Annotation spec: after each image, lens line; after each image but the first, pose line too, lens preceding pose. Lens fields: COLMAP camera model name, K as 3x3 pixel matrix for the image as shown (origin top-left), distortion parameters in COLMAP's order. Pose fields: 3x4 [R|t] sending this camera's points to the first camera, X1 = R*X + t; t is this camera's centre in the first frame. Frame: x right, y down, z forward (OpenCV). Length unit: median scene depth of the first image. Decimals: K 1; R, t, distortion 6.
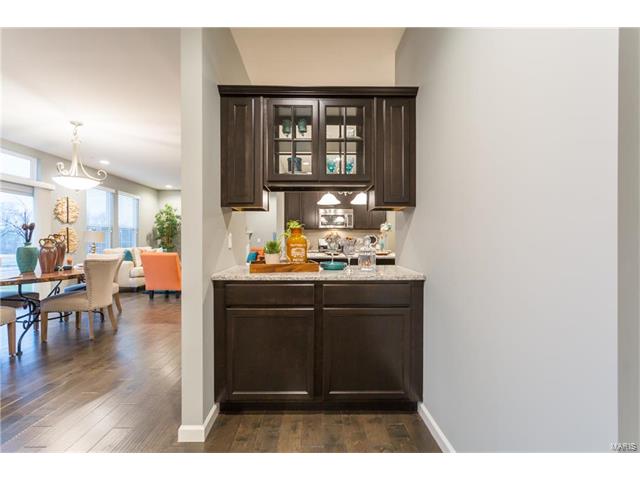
lens RADIAL K [[302.9, 0, 316.8], [0, 302.9, 239.8], [0, 0, 1]] dist [0.002734, 0.001077]
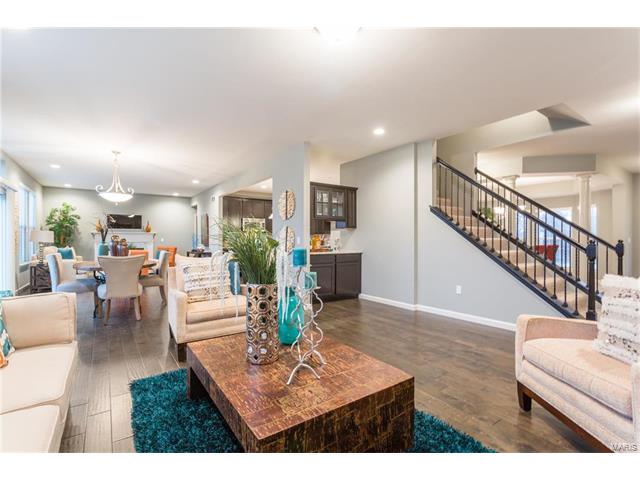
lens RADIAL K [[302.9, 0, 316.8], [0, 302.9, 239.8], [0, 0, 1]] dist [0.002734, 0.001077]
pose [[0.827253, 0.001083, 0.561829, -0.567995], [-0.001476, 0.999999, 0.000246, -0.000008], [-0.561828, -0.001032, 0.827254, -0.417302]]
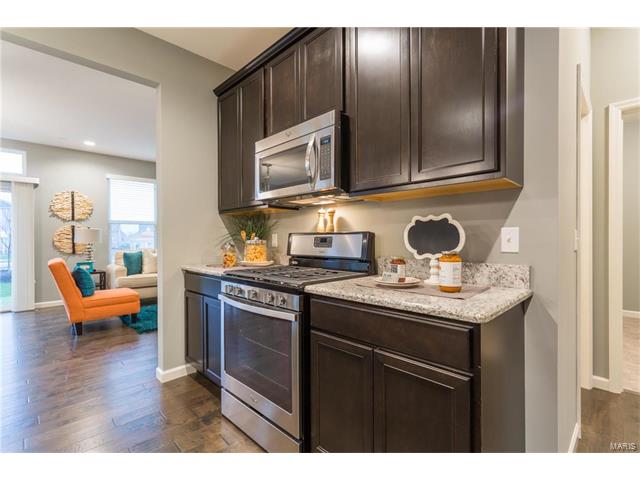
lens RADIAL K [[302.9, 0, 316.8], [0, 302.9, 239.8], [0, 0, 1]] dist [0.002734, 0.001077]
pose [[0.685313, -0.001051, -0.728248, 0.319204], [0.007614, 0.999955, 0.005722, 0.000960], [0.728209, -0.009466, 0.685289, 0.930161]]
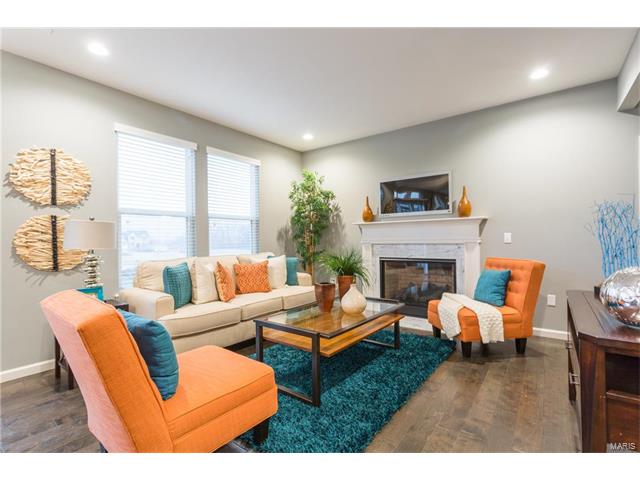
lens RADIAL K [[307.6, 0, 317.7], [0, 307.6, 239.5], [0, 0, 1]] dist [0.000296, -0.000434]
pose [[0.787807, -0.011327, -0.615817, -0.230709], [0.016033, 0.999869, 0.002120, 0.000585], [0.615713, -0.011543, 0.787886, 0.898667]]
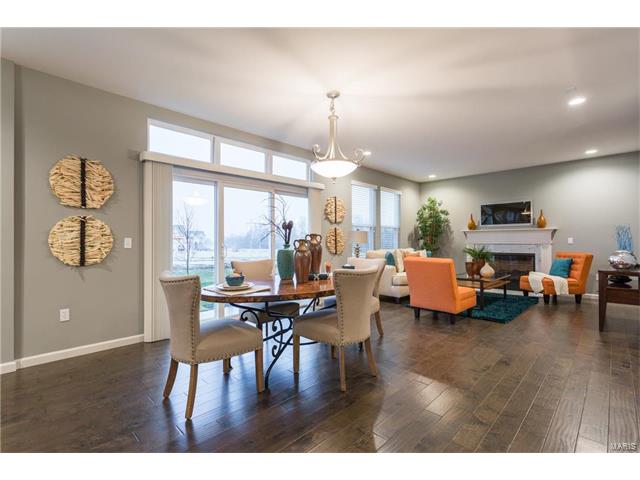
lens RADIAL K [[302.9, 0, 316.8], [0, 302.9, 239.8], [0, 0, 1]] dist [0.002734, 0.001077]
pose [[0.700665, -0.004944, -0.713473, -0.178500], [0.004772, 0.999986, -0.002243, -0.000841], [0.713474, -0.001833, 0.700679, 0.287386]]
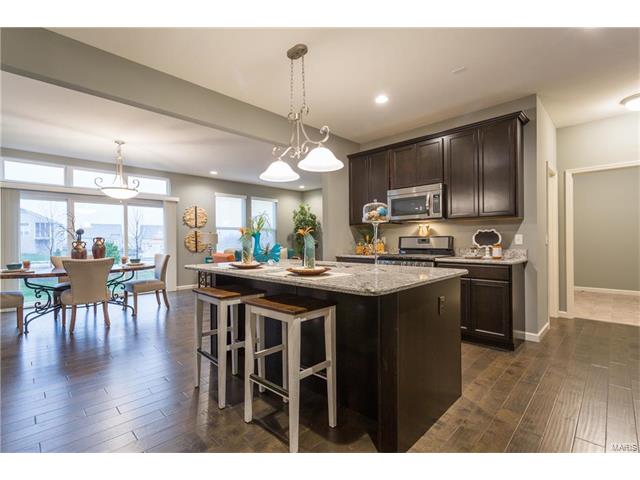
lens RADIAL K [[303.7, 0, 316.3], [0, 303.7, 241.3], [0, 0, 1]] dist [0.002285, 0.000570]
pose [[0.696436, -0.004560, -0.717605, 0.400479], [0.010571, 0.999936, 0.003905, 0.000573], [0.717541, -0.010306, 0.696440, 0.506470]]
